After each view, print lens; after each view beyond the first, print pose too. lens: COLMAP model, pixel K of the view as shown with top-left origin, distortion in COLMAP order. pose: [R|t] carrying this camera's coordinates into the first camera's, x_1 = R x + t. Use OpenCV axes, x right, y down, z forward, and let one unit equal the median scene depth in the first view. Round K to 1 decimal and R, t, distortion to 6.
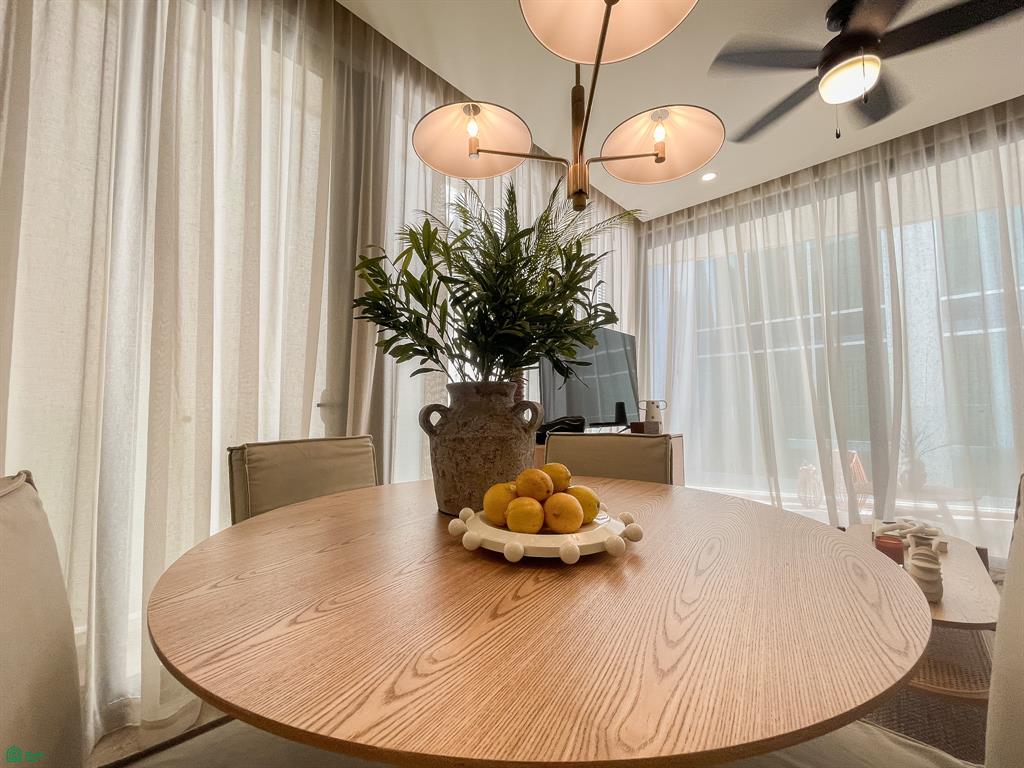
lens RADIAL K [[415.3, 0, 509.0], [0, 415.3, 383.3], [0, 0, 1]] dist [-0.000235, -0.000308]
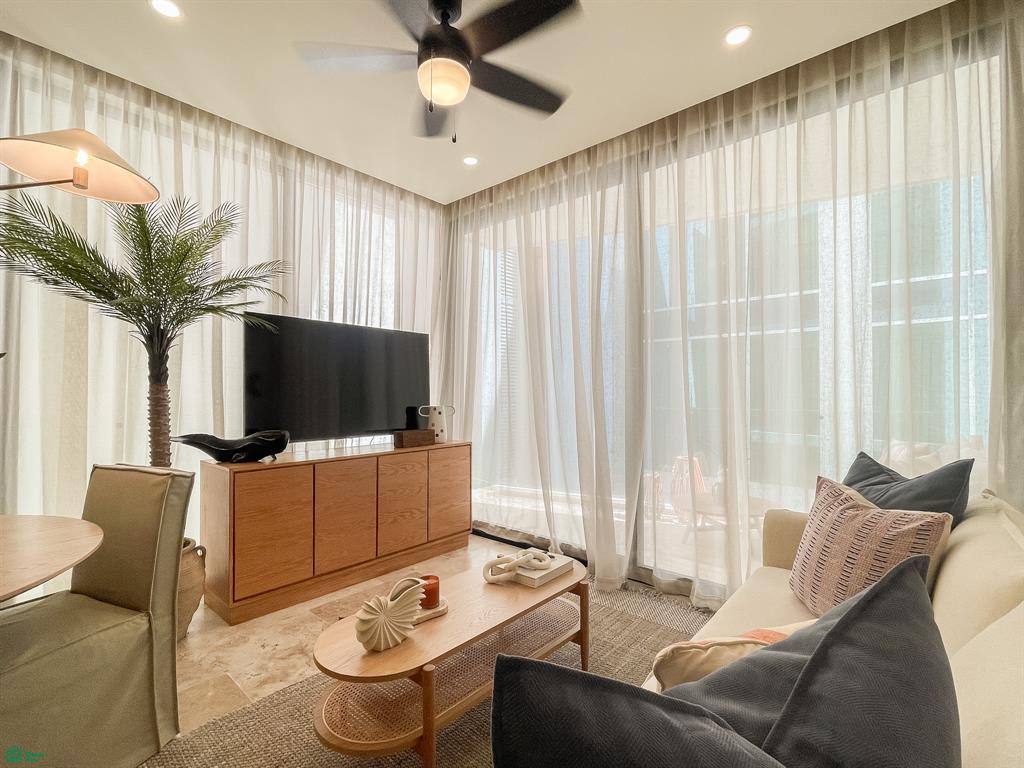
lens RADIAL K [[456.0, 0, 510.9], [0, 456.0, 392.2], [0, 0, 1]] dist [-0.003501, -0.000382]
pose [[0.999574, 0.002472, 0.029080, 1.349949], [-0.004148, 0.998324, 0.057724, -0.137882], [-0.028889, -0.057820, 0.997909, -0.022441]]
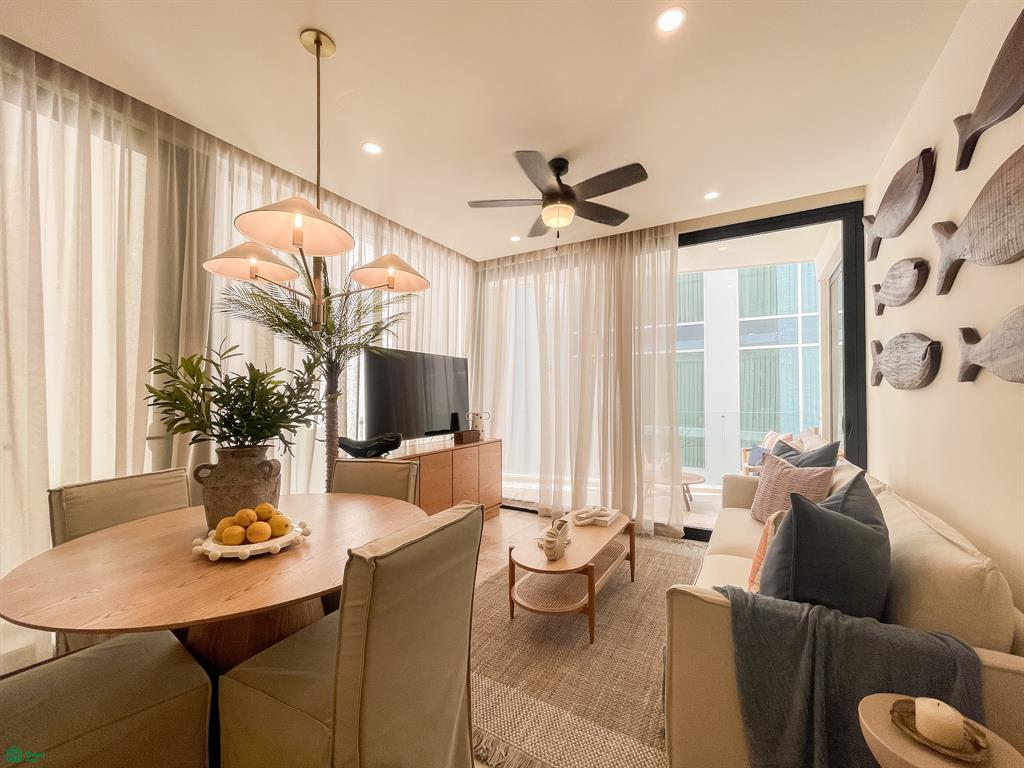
lens RADIAL K [[415.3, 0, 509.0], [0, 415.3, 383.3], [0, 0, 1]] dist [-0.000235, -0.000308]
pose [[0.974301, 0.007275, 0.225132, 0.449704], [-0.015256, 0.999314, 0.033734, -0.248567], [-0.224732, -0.036301, 0.973744, -0.597718]]
